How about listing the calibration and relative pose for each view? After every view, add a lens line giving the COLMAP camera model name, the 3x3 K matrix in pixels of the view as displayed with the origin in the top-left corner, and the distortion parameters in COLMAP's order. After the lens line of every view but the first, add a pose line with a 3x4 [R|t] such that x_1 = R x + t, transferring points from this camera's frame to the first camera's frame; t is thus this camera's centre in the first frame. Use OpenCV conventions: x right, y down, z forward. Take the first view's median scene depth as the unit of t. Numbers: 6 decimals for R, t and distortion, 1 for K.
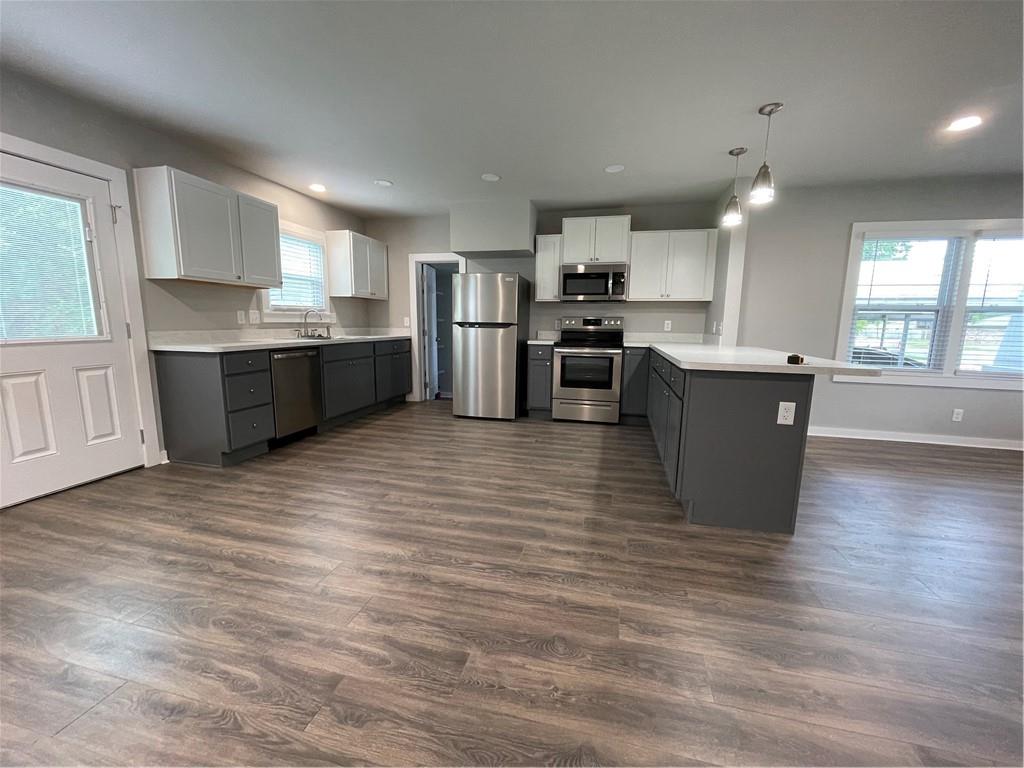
lens RADIAL K [[414.0, 0, 512.0], [0, 414.0, 384.0], [0, 0, 1]] dist [0.000824, 0.000481]
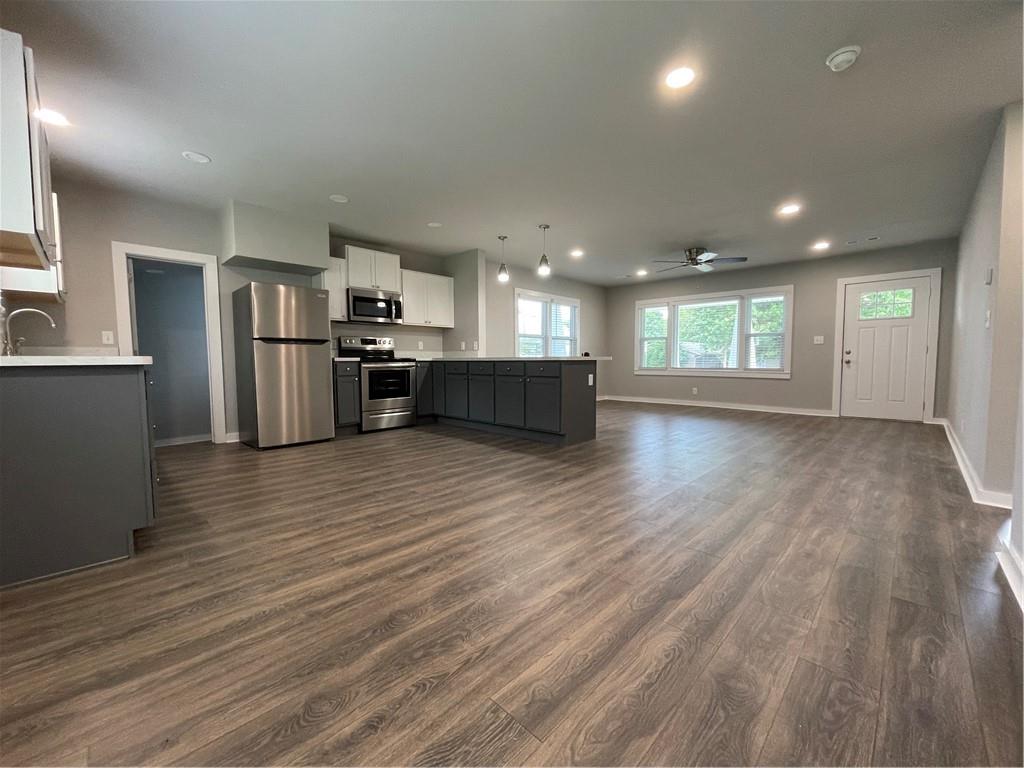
lens RADIAL K [[414.0, 0, 512.0], [0, 414.0, 384.0], [0, 0, 1]] dist [0.000824, 0.000481]
pose [[0.505207, -0.067803, 0.860331, -0.758975], [0.138636, 0.990338, -0.003361, 0.026098], [-0.851790, 0.120970, 0.509725, 0.158547]]
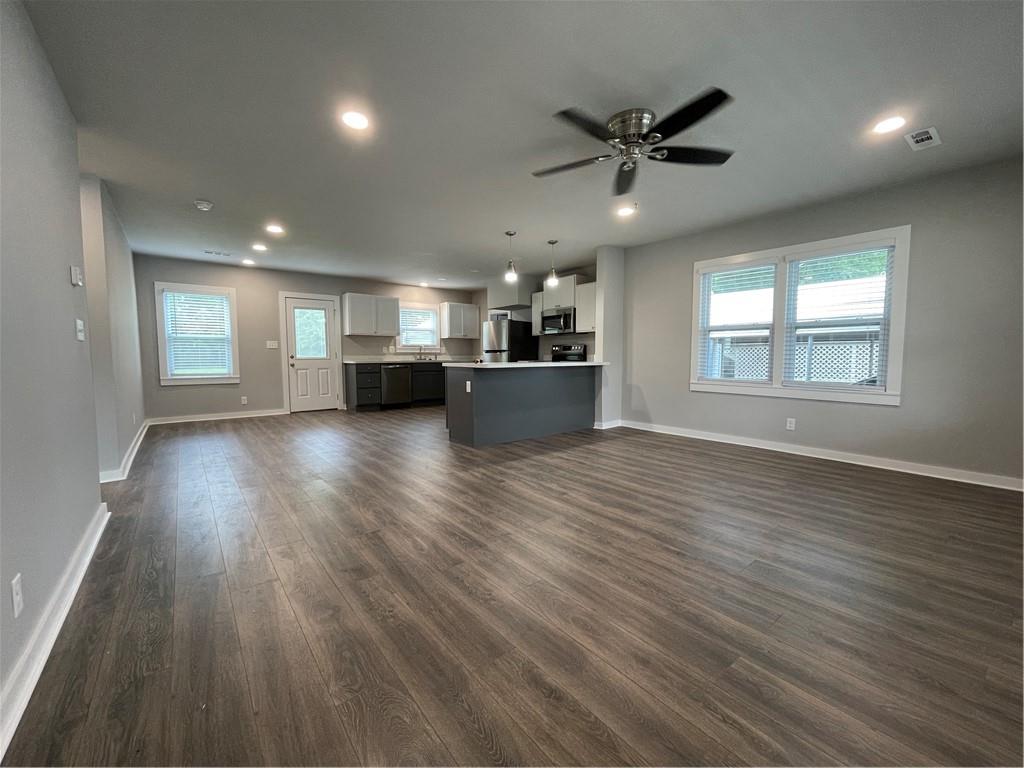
lens RADIAL K [[414.0, 0, 512.0], [0, 414.0, 384.0], [0, 0, 1]] dist [0.000824, 0.000481]
pose [[0.795221, 0.024913, -0.605808, 1.199693], [-0.076469, 0.995298, -0.059448, 0.094689], [0.601478, 0.093600, 0.793387, -0.303344]]
